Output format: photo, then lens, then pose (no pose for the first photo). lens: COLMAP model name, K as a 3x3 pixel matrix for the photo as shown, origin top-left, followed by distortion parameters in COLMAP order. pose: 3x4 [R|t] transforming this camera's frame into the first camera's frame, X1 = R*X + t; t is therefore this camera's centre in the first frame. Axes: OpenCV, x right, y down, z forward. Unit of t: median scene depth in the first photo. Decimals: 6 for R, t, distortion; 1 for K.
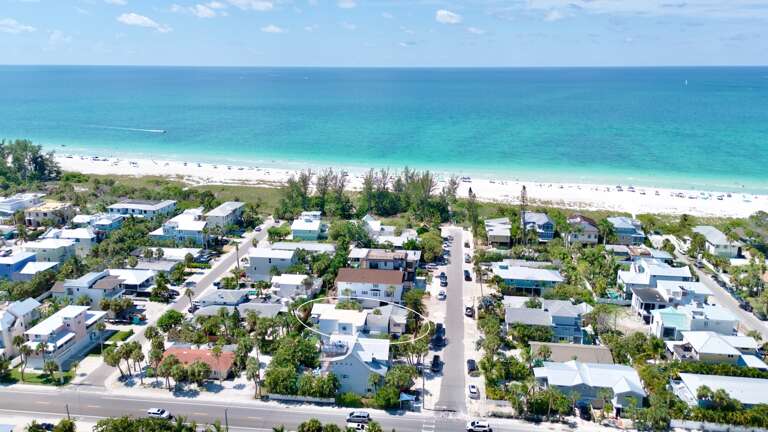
lens RADIAL K [[573.1, 0, 384.0], [0, 573.1, 216.0], [0, 0, 1]] dist [0.086647, -0.092918]
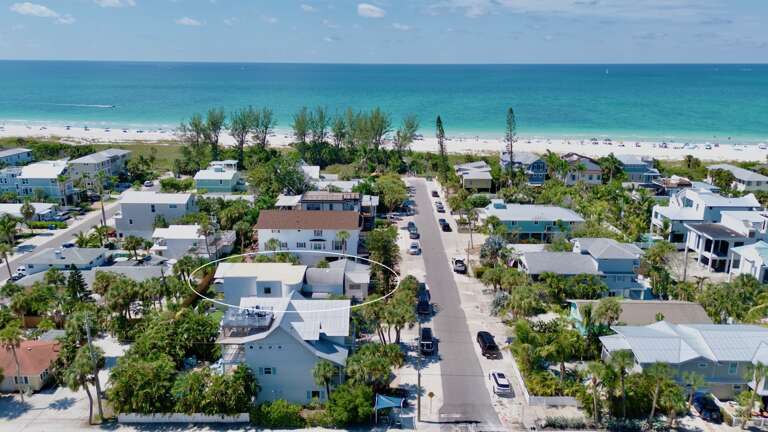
lens RADIAL K [[573.1, 0, 384.0], [0, 573.1, 216.0], [0, 0, 1]] dist [0.086647, -0.092918]
pose [[0.992773, -0.027255, 0.116872, -0.016000], [0.027532, 0.999621, -0.000763, 0.108440], [-0.116807, 0.003975, 0.993147, 0.357935]]
